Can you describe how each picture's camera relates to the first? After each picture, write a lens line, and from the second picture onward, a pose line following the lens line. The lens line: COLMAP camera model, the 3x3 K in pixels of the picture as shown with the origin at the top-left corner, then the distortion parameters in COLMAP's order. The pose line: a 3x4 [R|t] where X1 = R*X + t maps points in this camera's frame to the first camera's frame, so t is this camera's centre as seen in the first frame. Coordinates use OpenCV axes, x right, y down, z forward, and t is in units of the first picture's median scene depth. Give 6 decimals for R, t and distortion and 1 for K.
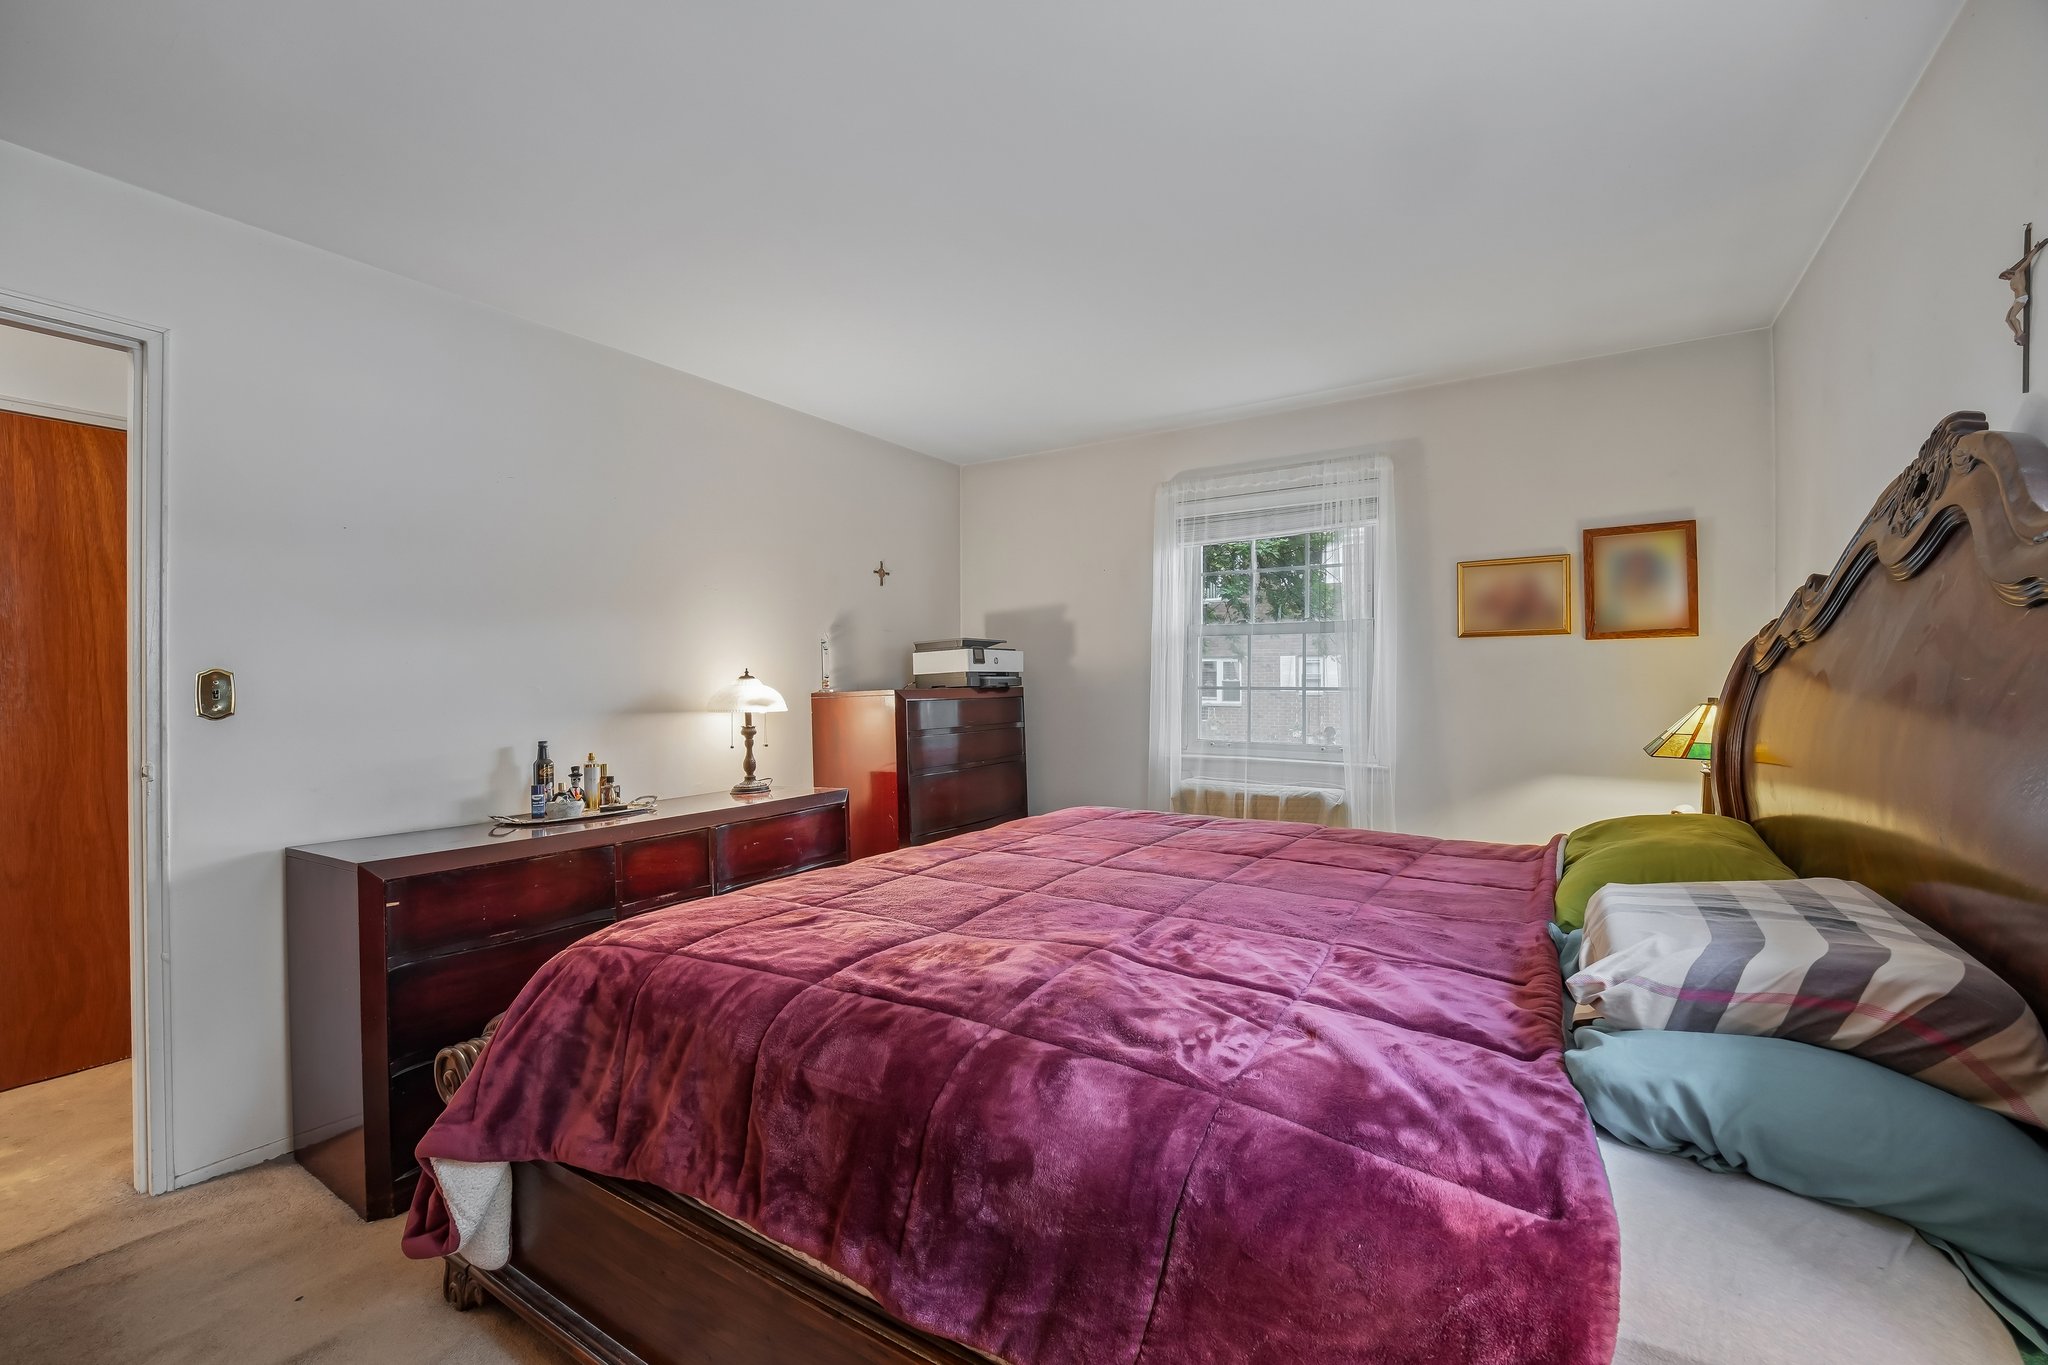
lens RADIAL K [[847.5, 0, 1012.0], [0, 847.5, 685.1], [0, 0, 1]] dist [0.016543, -0.020872]
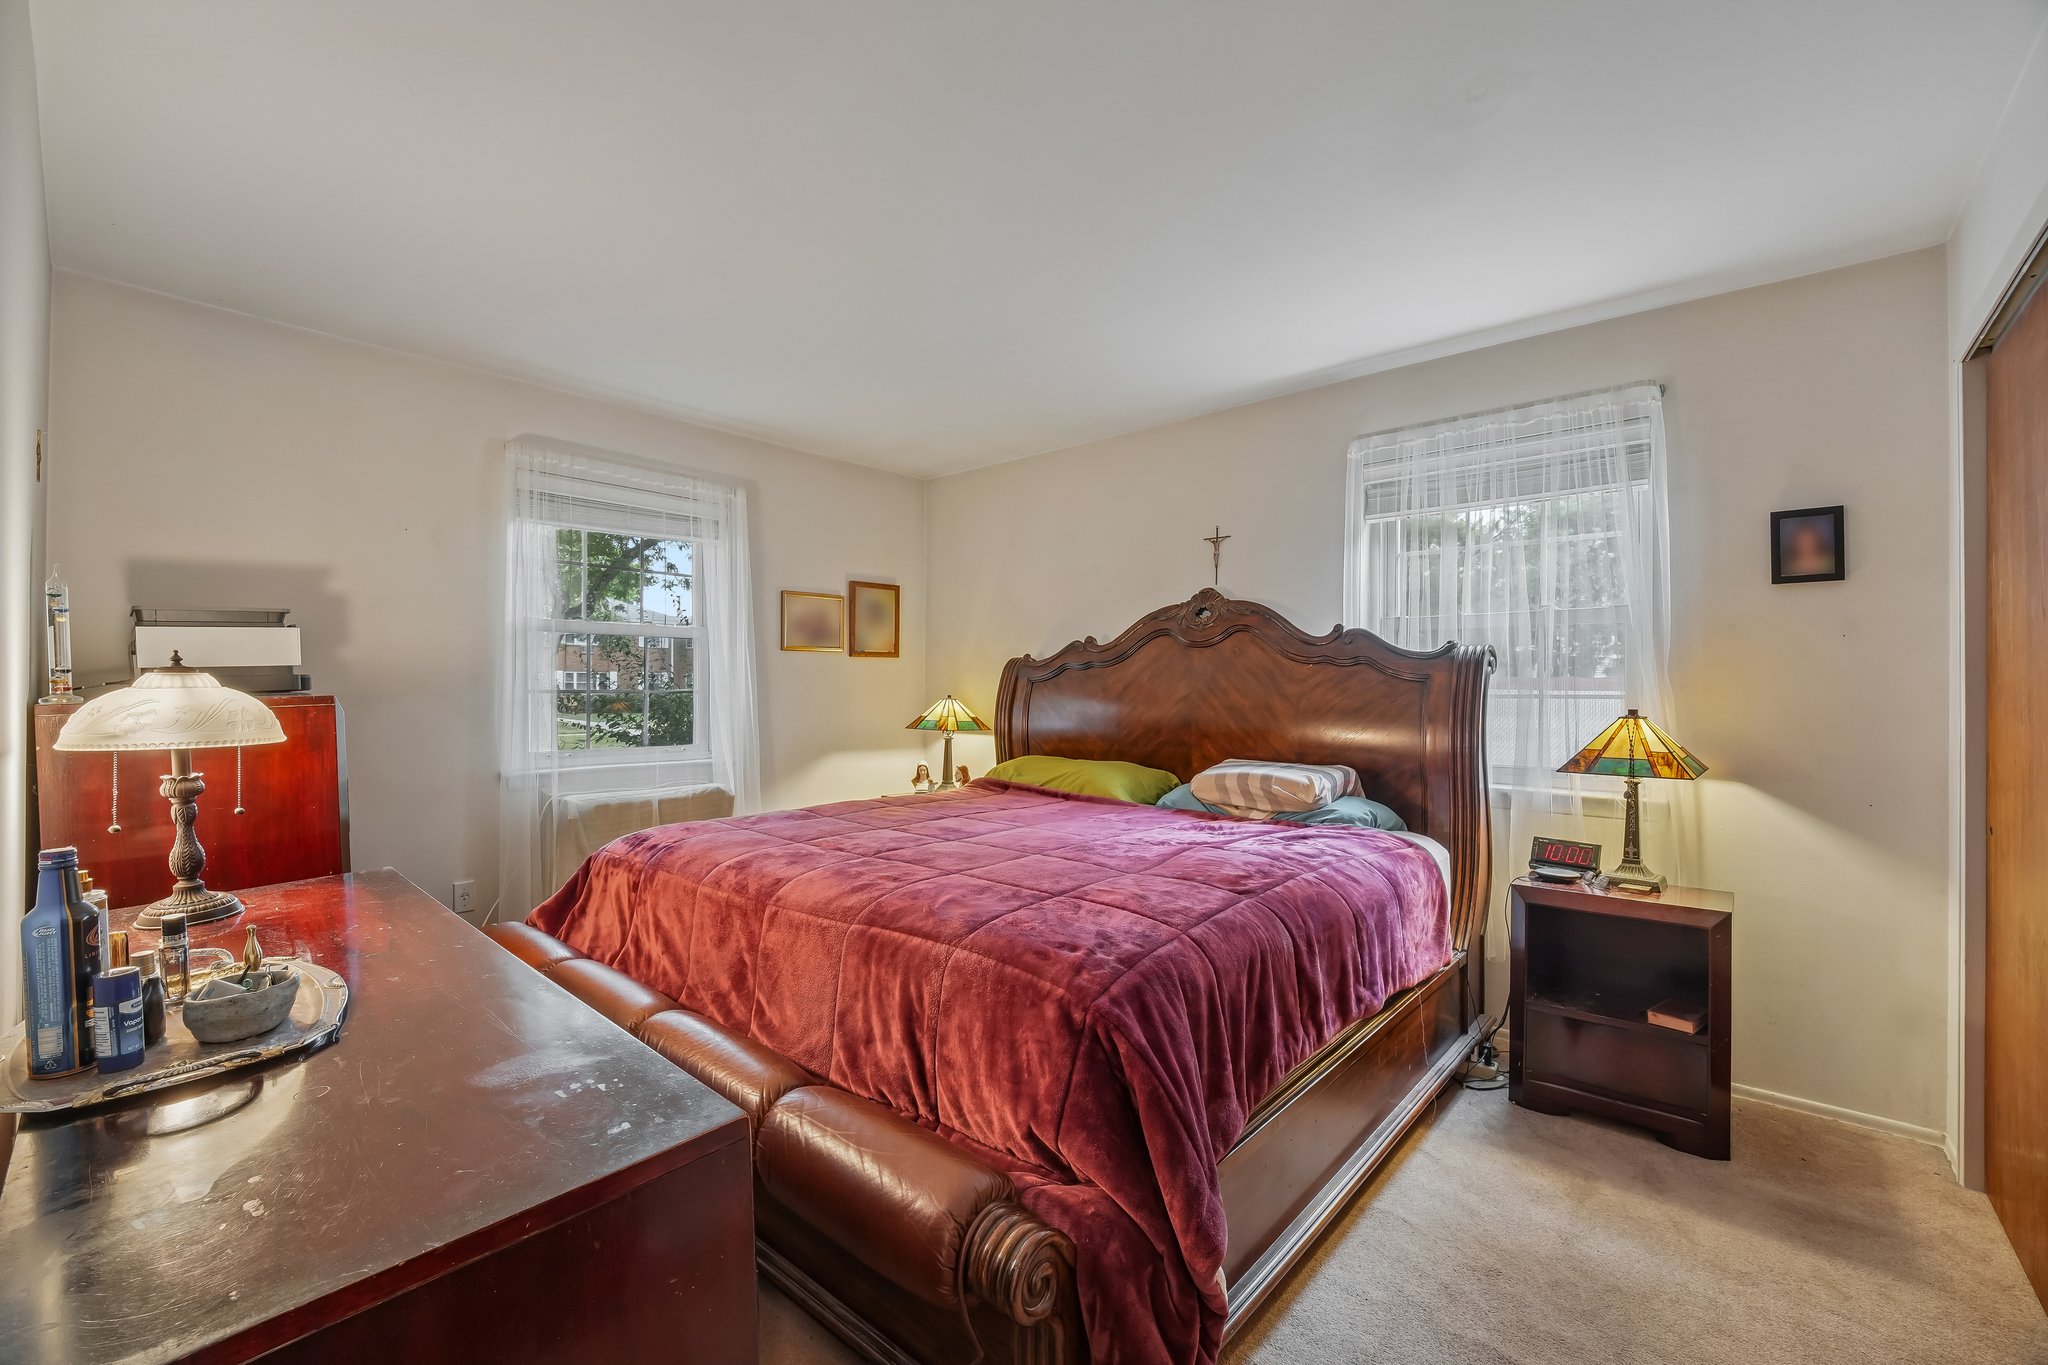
lens RADIAL K [[847.5, 0, 1012.0], [0, 847.5, 685.1], [0, 0, 1]] dist [0.016543, -0.020872]
pose [[0.148086, 0.006251, 0.988955, -0.649377], [-0.002299, 0.999979, -0.005977, 0.001821], [-0.988972, -0.001388, 0.148098, 0.466526]]
